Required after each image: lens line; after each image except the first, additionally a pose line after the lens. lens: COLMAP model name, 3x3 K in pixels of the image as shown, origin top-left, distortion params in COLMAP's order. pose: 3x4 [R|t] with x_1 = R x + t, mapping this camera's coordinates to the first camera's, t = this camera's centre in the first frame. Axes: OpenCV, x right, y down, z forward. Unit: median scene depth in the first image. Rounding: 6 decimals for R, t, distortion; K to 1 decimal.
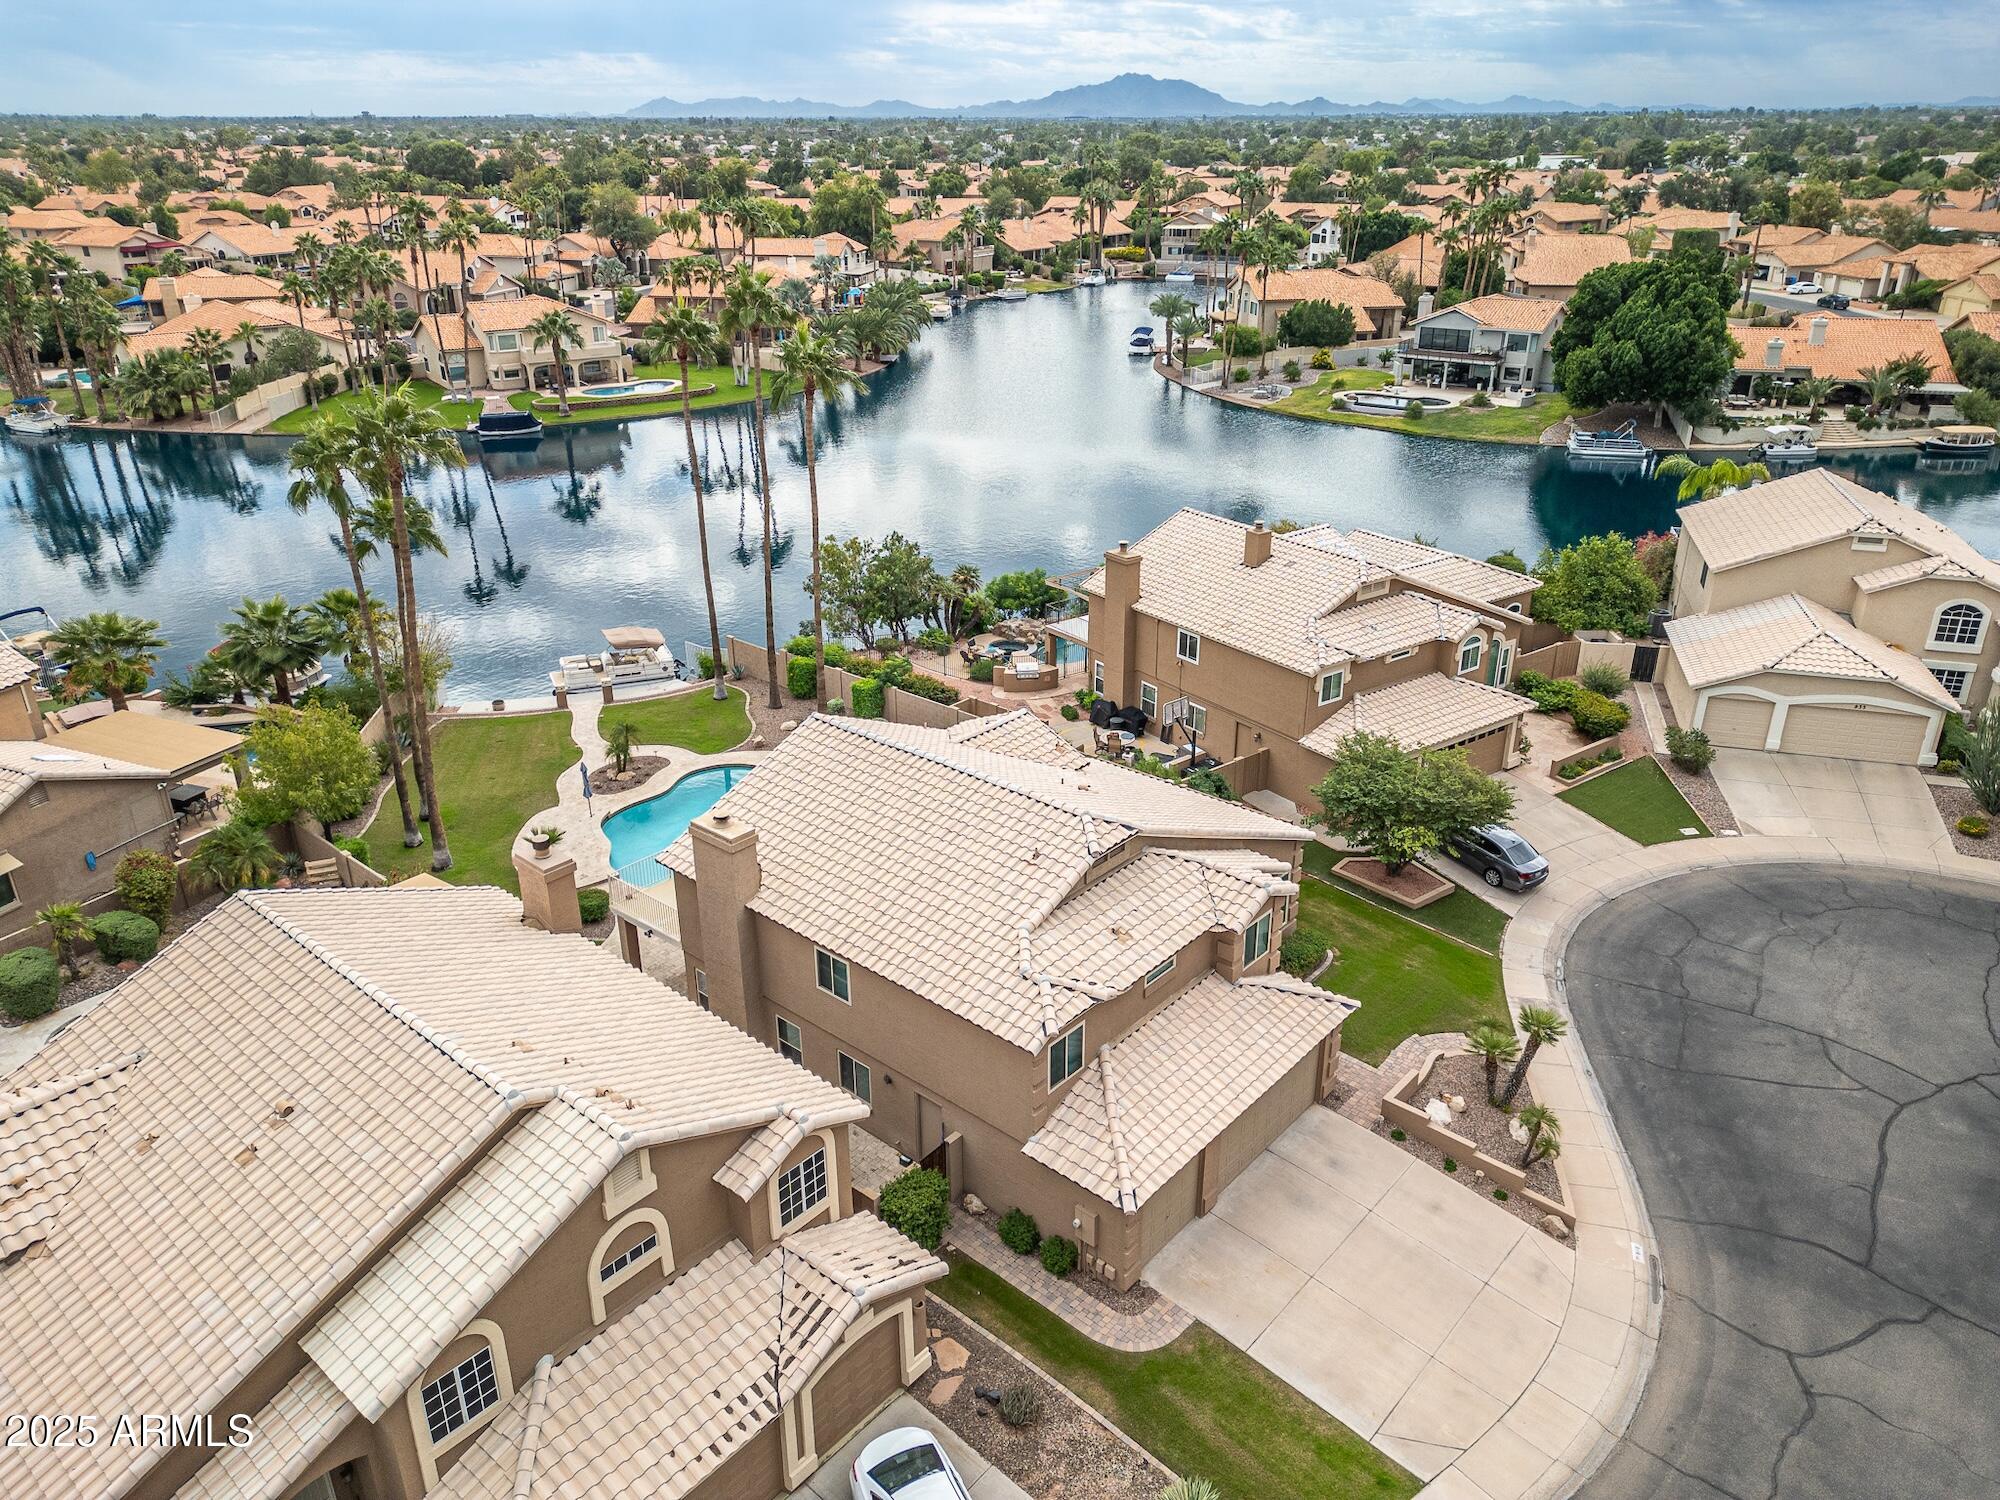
lens RADIAL K [[1403.2, 0, 996.0], [0, 1403.2, 739.0], [0, 0, 1]] dist [0.071725, -0.066650]
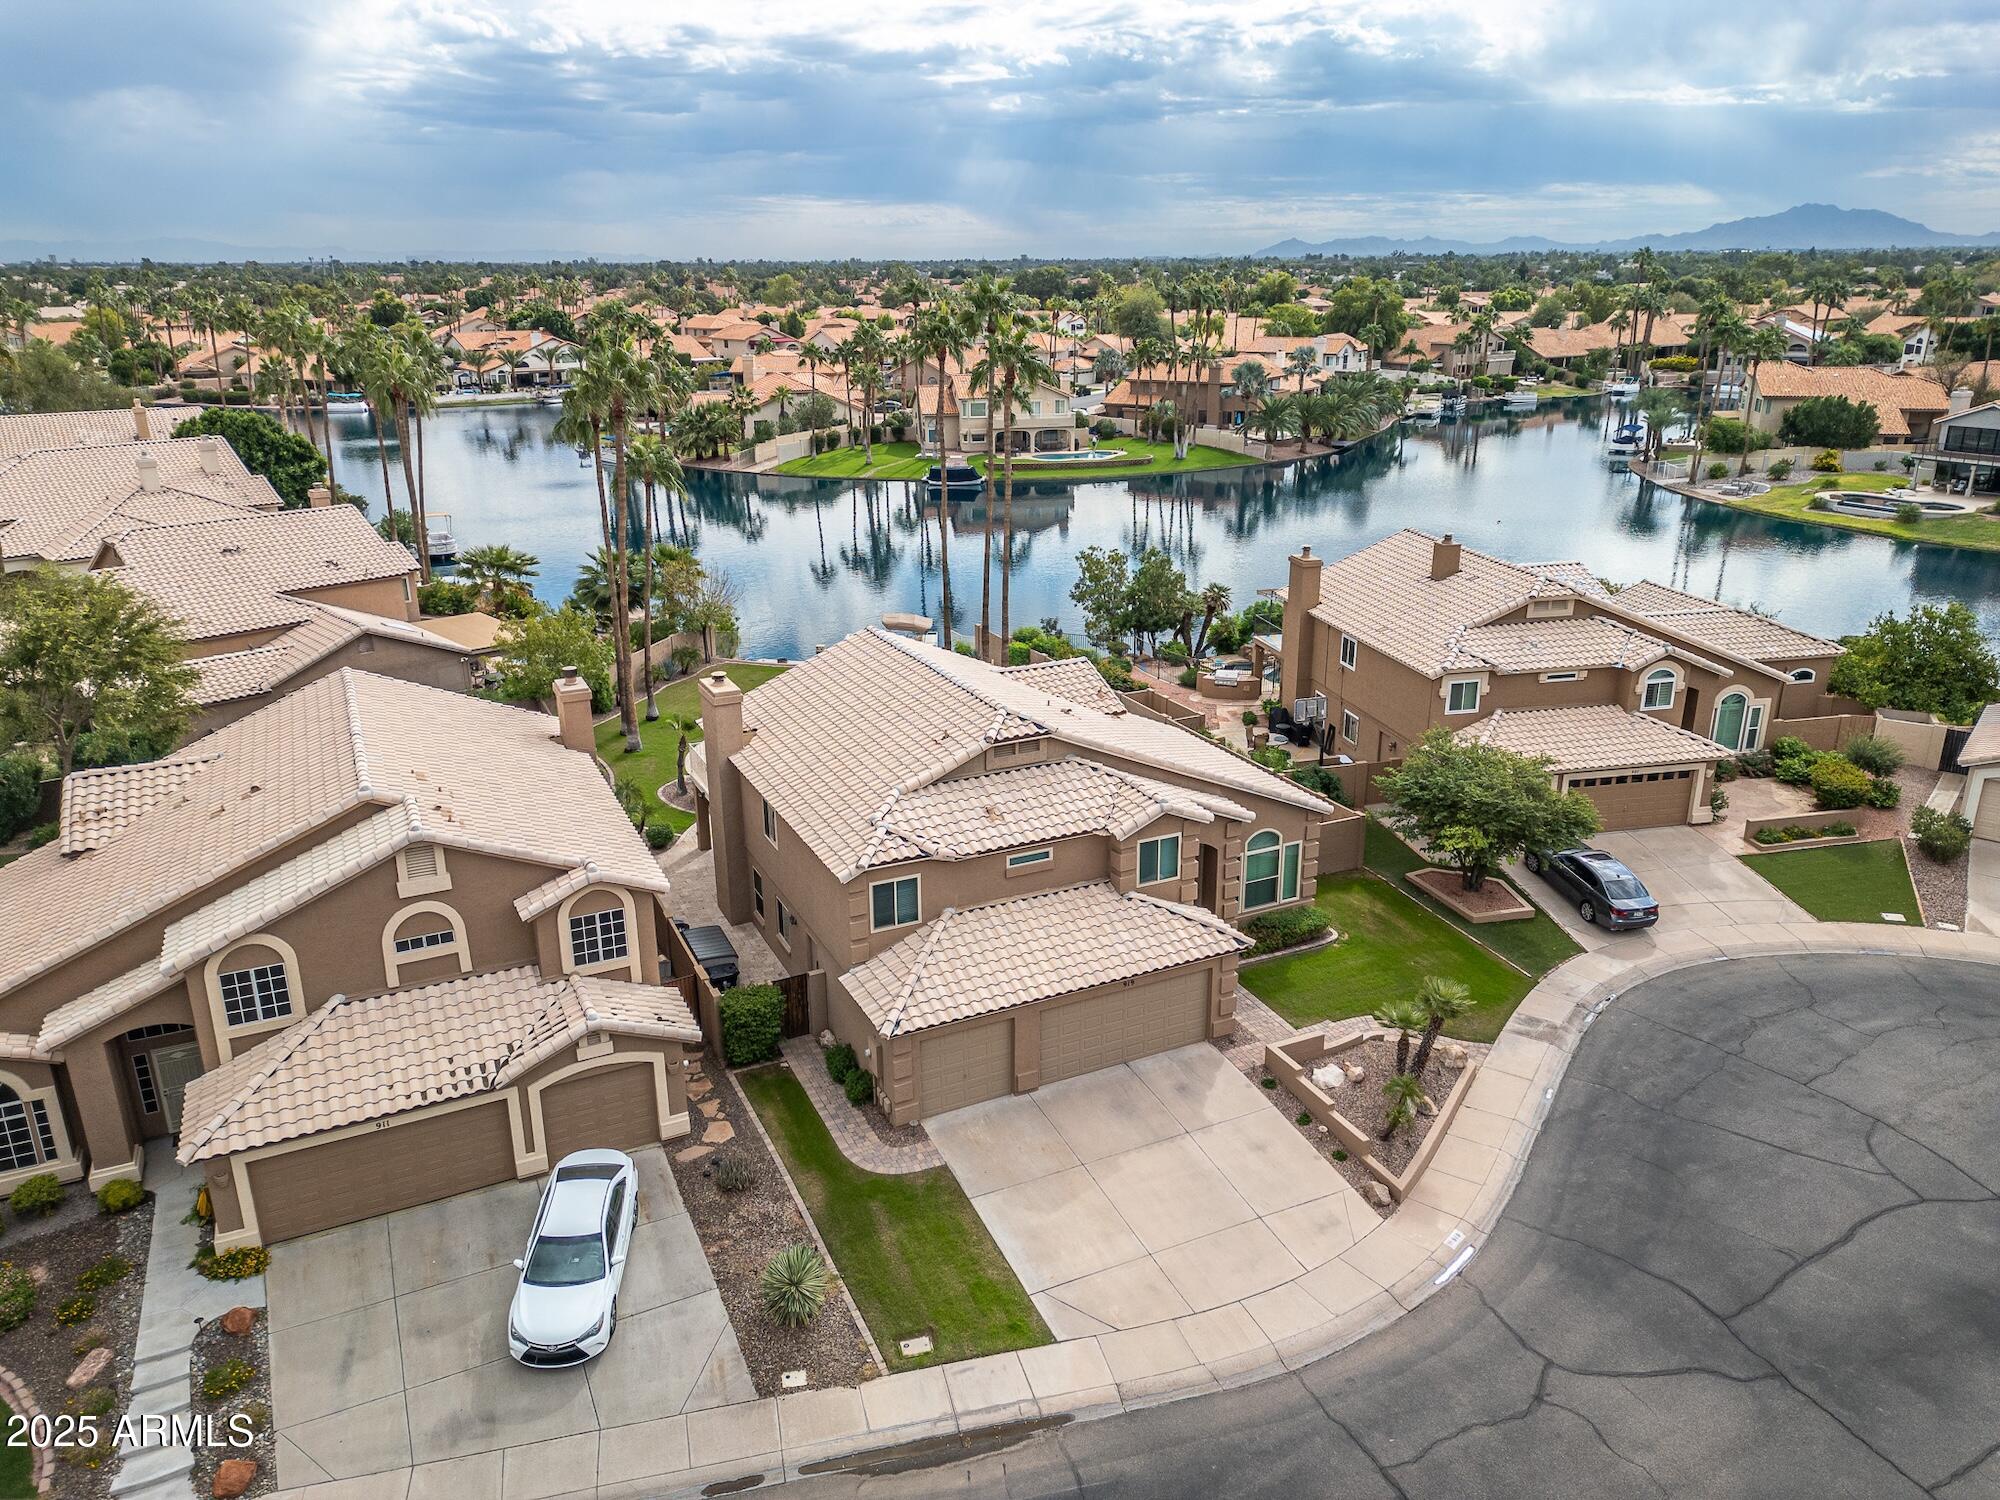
lens RADIAL K [[1400.4, 0, 996.1], [0, 1400.4, 738.7], [0, 0, 1]] dist [0.070802, -0.063440]
pose [[0.918783, 0.124925, -0.374475, 0.226568], [-0.155977, 0.986302, -0.053662, 0.066399], [0.362641, 0.107713, 0.925683, 0.013008]]
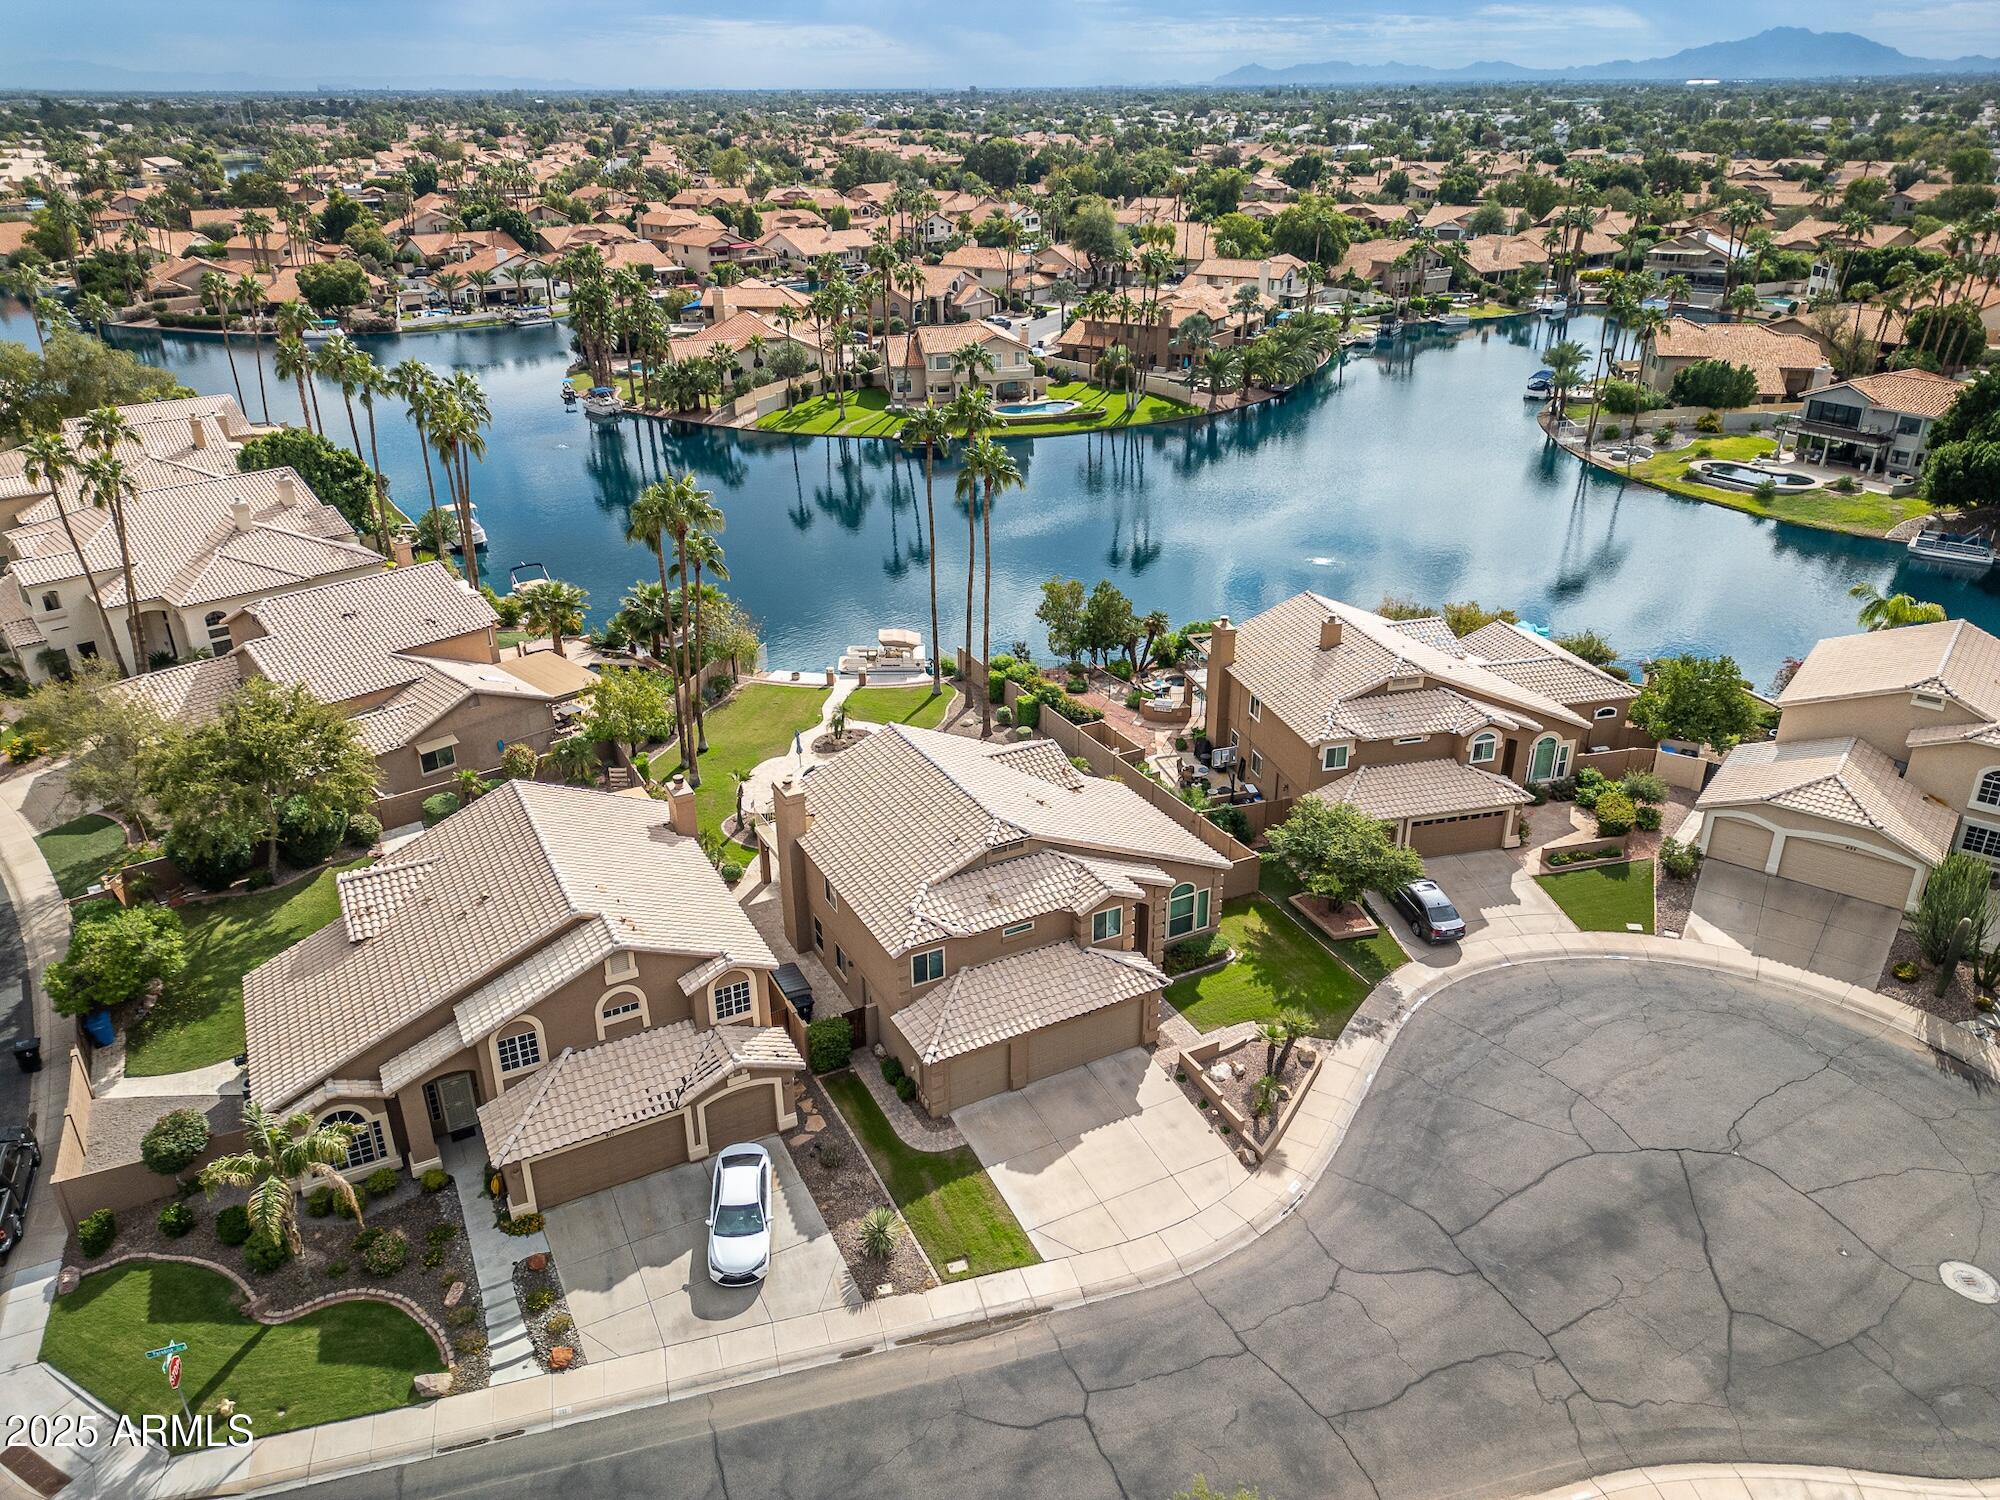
lens RADIAL K [[1403.2, 0, 996.0], [0, 1403.2, 739.0], [0, 0, 1]] dist [0.071725, -0.066650]
pose [[0.931571, 0.149666, -0.331323, 0.271020], [-0.143171, 0.988716, 0.044078, -0.047685], [0.334181, 0.006374, 0.942487, -0.204639]]
